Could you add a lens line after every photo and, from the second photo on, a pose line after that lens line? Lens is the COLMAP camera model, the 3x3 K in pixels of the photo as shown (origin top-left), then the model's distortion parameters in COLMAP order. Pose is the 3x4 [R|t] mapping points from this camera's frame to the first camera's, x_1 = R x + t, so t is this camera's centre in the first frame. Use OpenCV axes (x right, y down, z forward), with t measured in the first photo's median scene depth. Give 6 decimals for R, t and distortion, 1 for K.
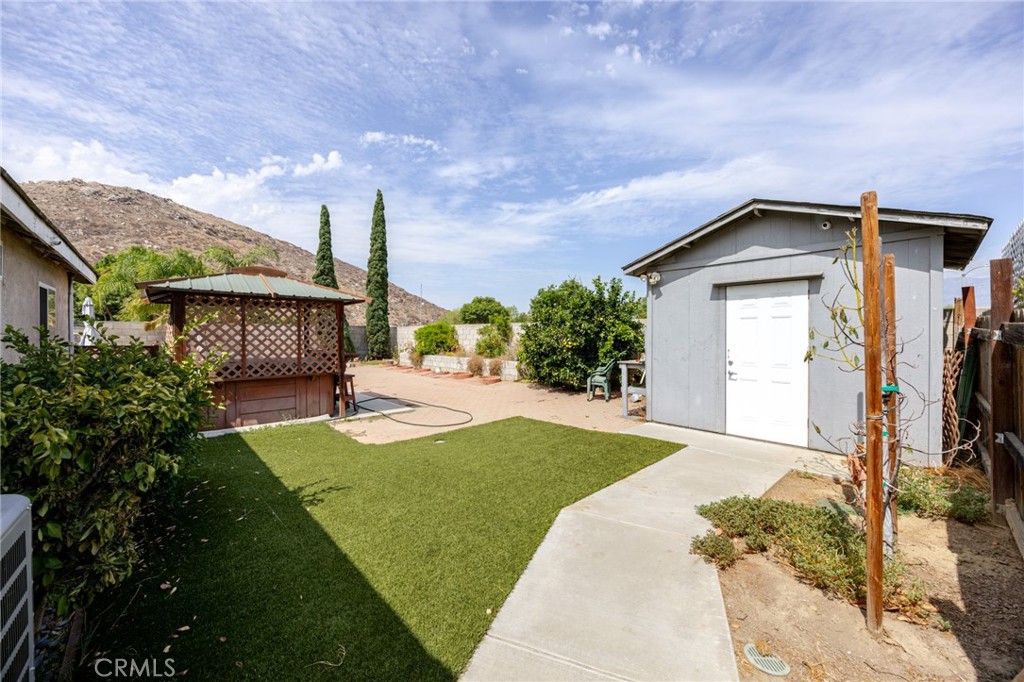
lens RADIAL K [[395.4, 0, 514.0], [0, 395.4, 337.5], [0, 0, 1]] dist [0.002247, -0.000197]
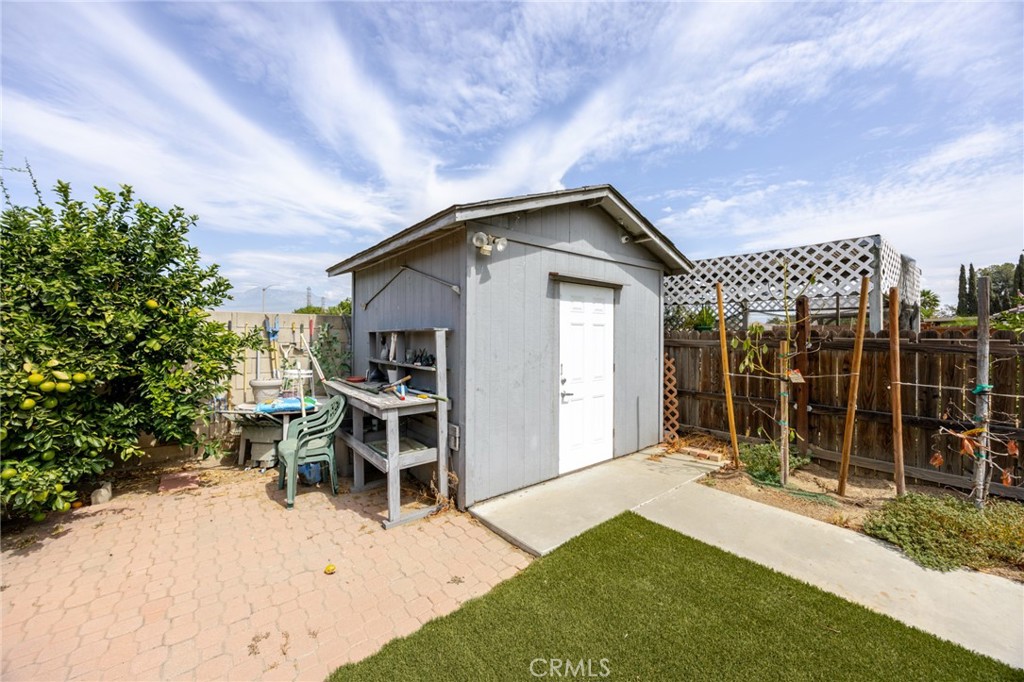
lens RADIAL K [[395.4, 0, 478.4], [0, 395.4, 336.9], [0, 0, 1]] dist [0.002247, -0.000197]
pose [[0.057751, 0.003744, 0.998324, -0.231695], [0.004639, 0.999981, -0.004019, -0.019821], [-0.998320, 0.004863, 0.057732, 1.121010]]
